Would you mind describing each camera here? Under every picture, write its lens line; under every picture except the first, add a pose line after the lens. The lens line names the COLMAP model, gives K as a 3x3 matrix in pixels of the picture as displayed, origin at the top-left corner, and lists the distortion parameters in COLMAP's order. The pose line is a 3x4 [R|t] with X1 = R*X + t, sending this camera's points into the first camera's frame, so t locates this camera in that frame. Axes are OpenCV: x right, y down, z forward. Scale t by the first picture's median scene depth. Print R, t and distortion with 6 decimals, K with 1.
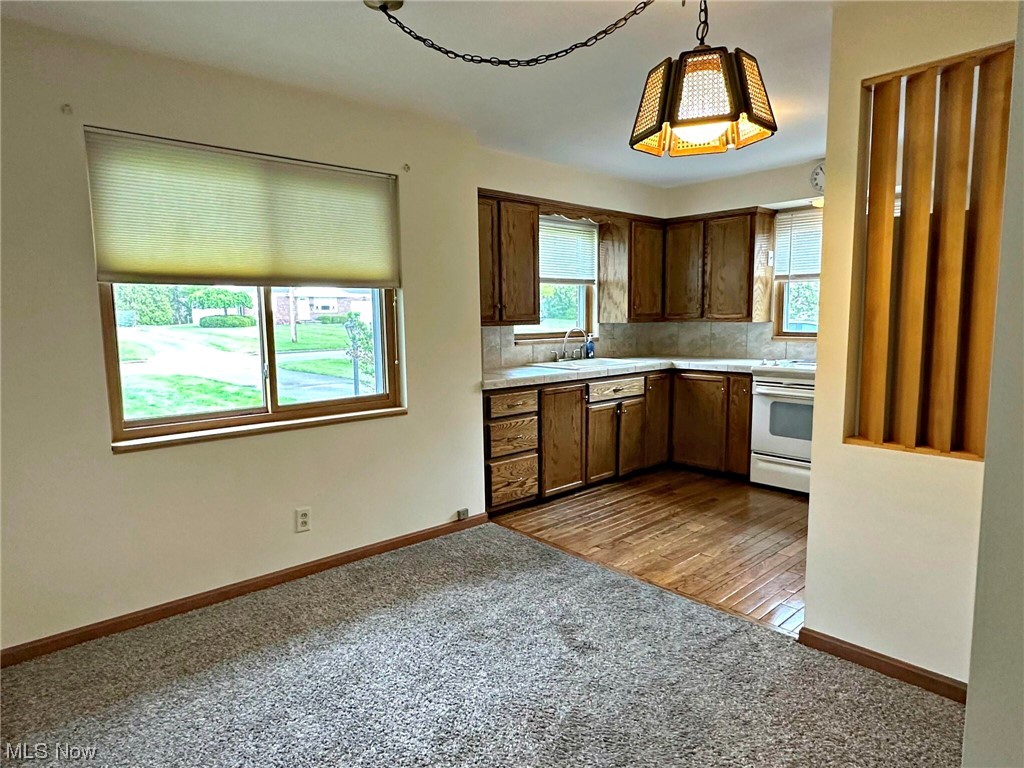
lens RADIAL K [[626.4, 0, 513.8], [0, 626.4, 386.4], [0, 0, 1]] dist [0.002678, -0.001583]
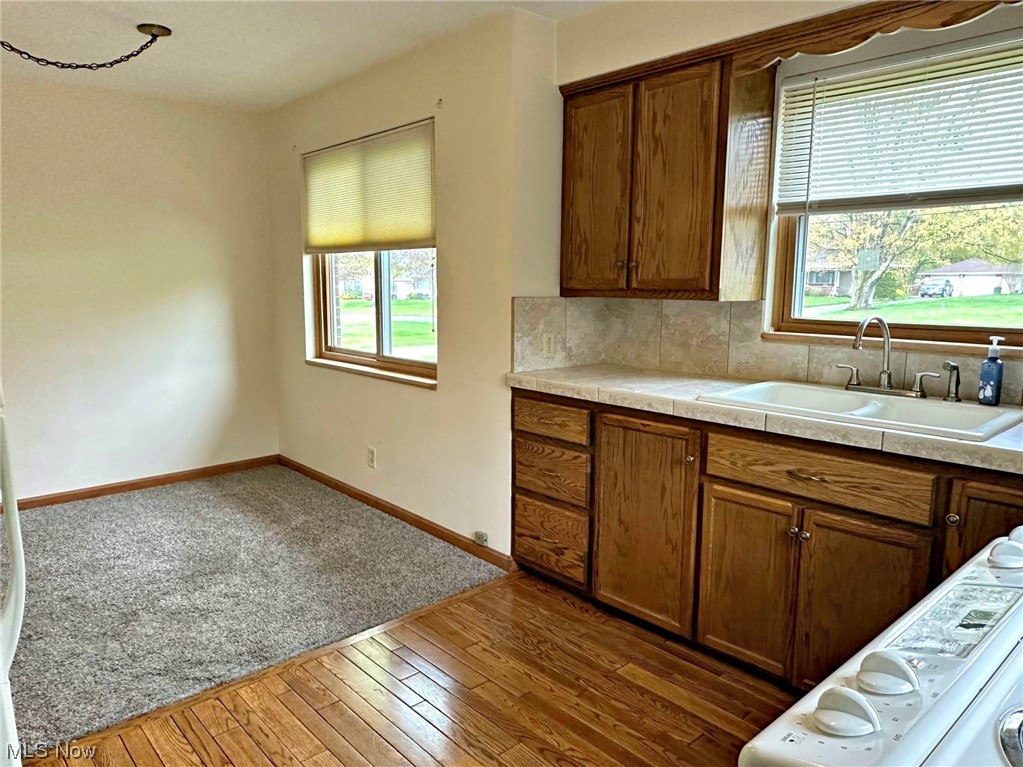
lens RADIAL K [[704.1, 0, 506.3], [0, 704.1, 391.4], [0, 0, 1]] dist [0.001214, 0.001691]
pose [[-0.017447, 0.167845, -0.985659, 0.591826], [-0.120590, 0.978260, 0.168720, -0.098097], [0.992549, 0.121804, 0.003173, 0.803834]]
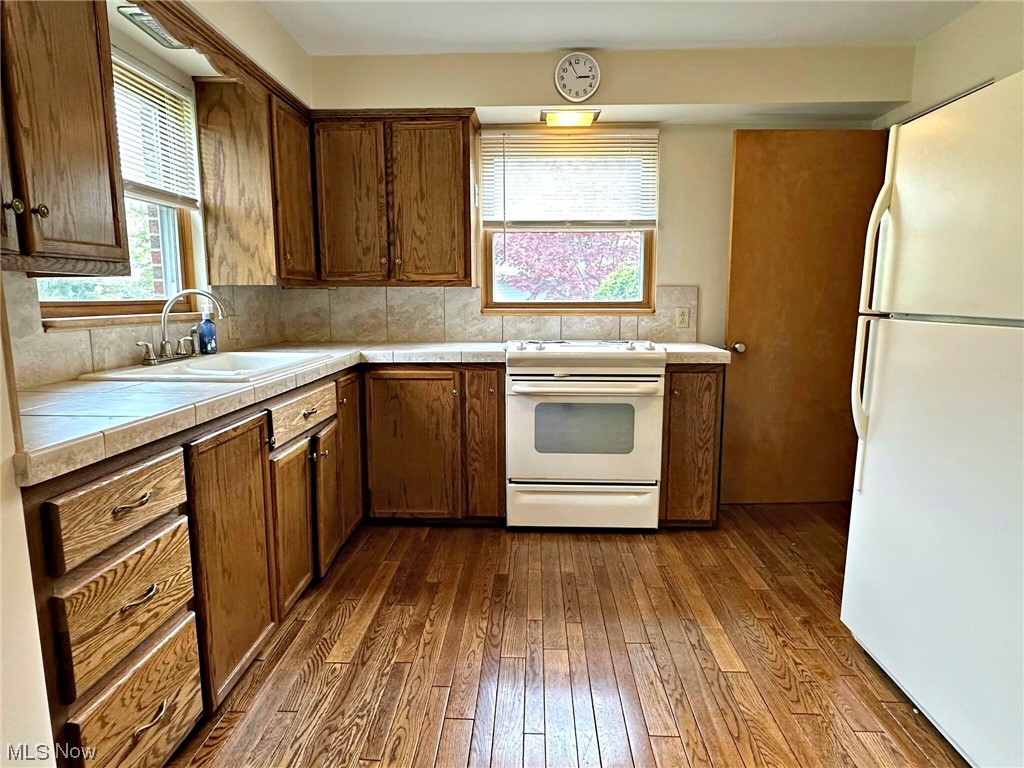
lens RADIAL K [[626.4, 0, 513.8], [0, 626.4, 386.4], [0, 0, 1]] dist [0.002678, -0.001583]
pose [[0.703978, -0.091094, 0.704356, -0.071543], [0.075660, 0.995716, 0.053156, -0.030133], [-0.706180, 0.015871, 0.707854, 0.523466]]
